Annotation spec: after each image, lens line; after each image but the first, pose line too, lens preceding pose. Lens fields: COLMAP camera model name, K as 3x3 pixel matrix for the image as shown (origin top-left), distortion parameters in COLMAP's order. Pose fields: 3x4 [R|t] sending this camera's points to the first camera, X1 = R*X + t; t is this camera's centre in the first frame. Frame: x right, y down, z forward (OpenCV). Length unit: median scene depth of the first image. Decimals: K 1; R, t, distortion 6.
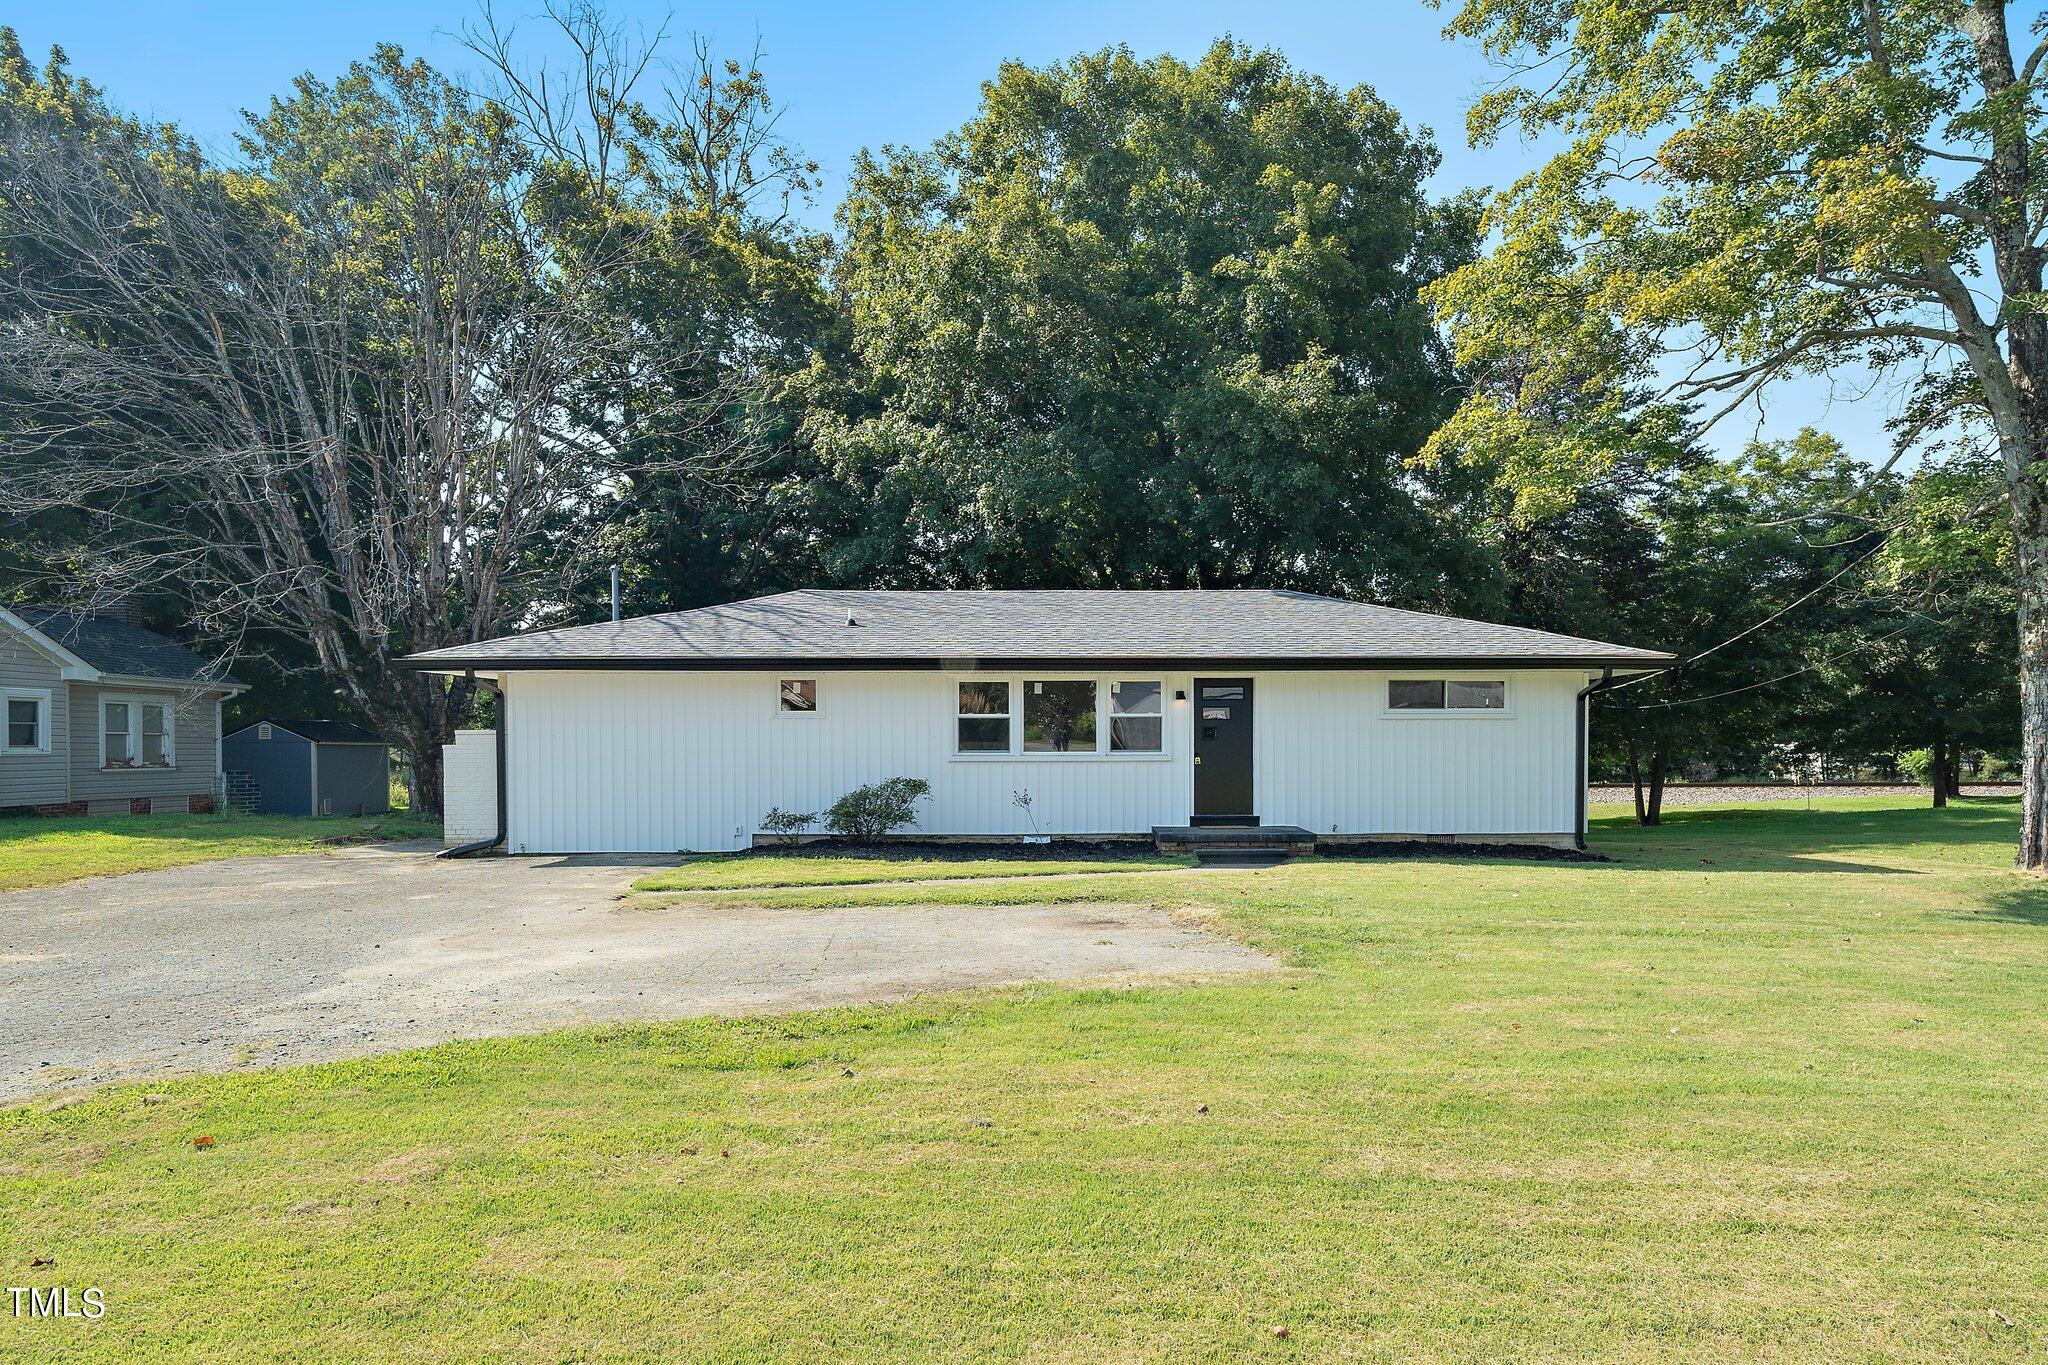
lens RADIAL K [[779.6, 0, 1170.2], [0, 779.6, 712.4], [0, 0, 1]] dist [0.000732, -0.000022]
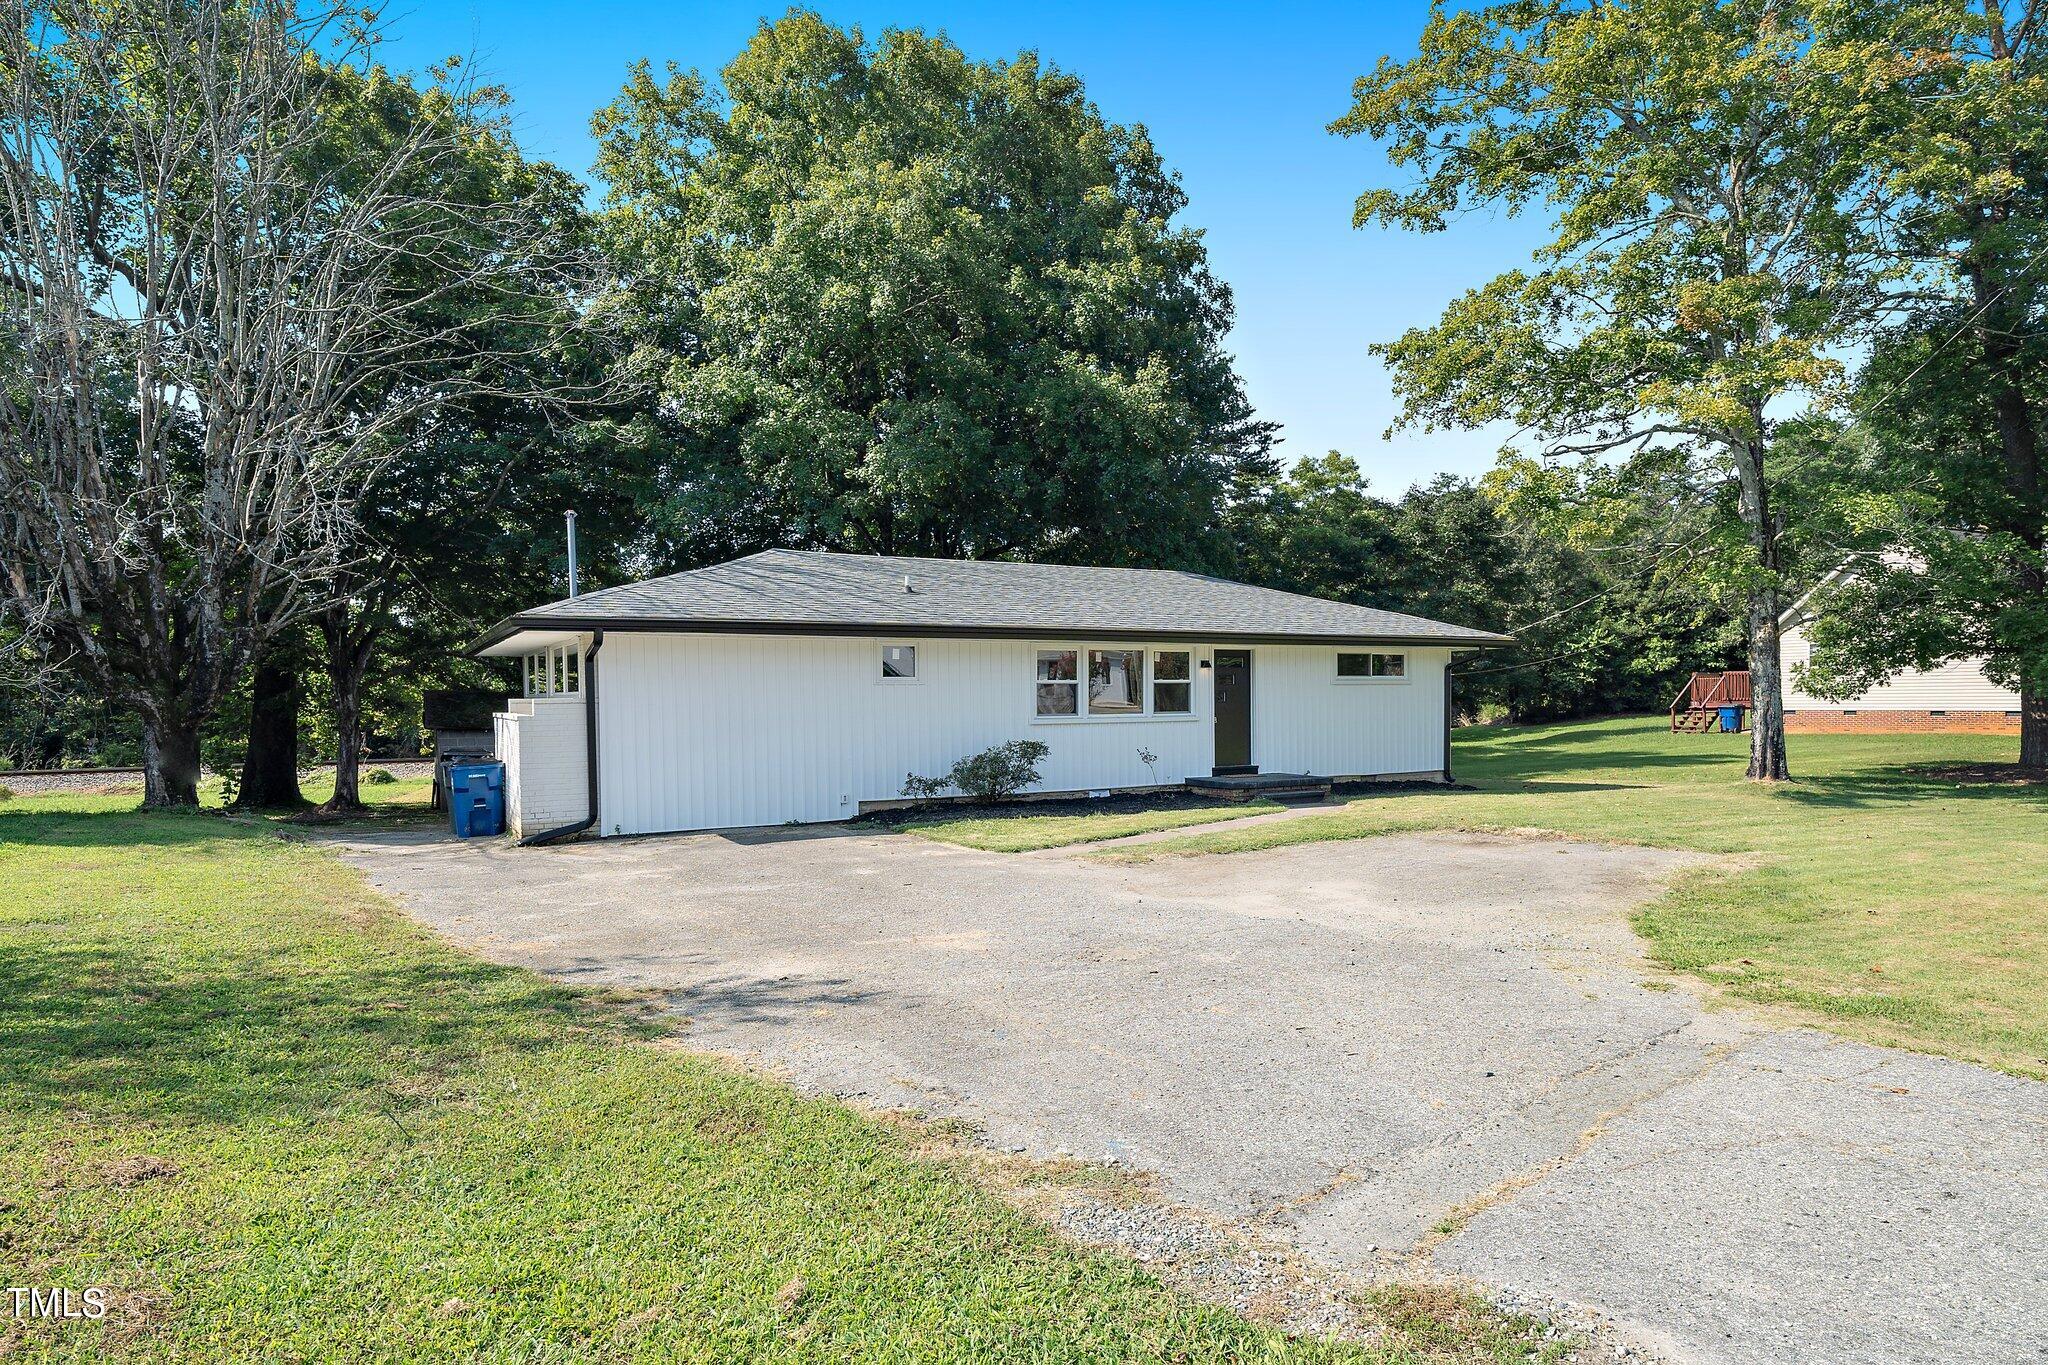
lens RADIAL K [[759.3, 0, 966.3], [0, 759.3, 687.4], [0, 0, 1]] dist [0.001254, 0.000086]
pose [[0.944345, -0.001434, 0.328954, -0.695189], [-0.004038, 0.999865, 0.015951, -0.004159], [-0.328932, -0.016391, 0.944211, 0.047643]]
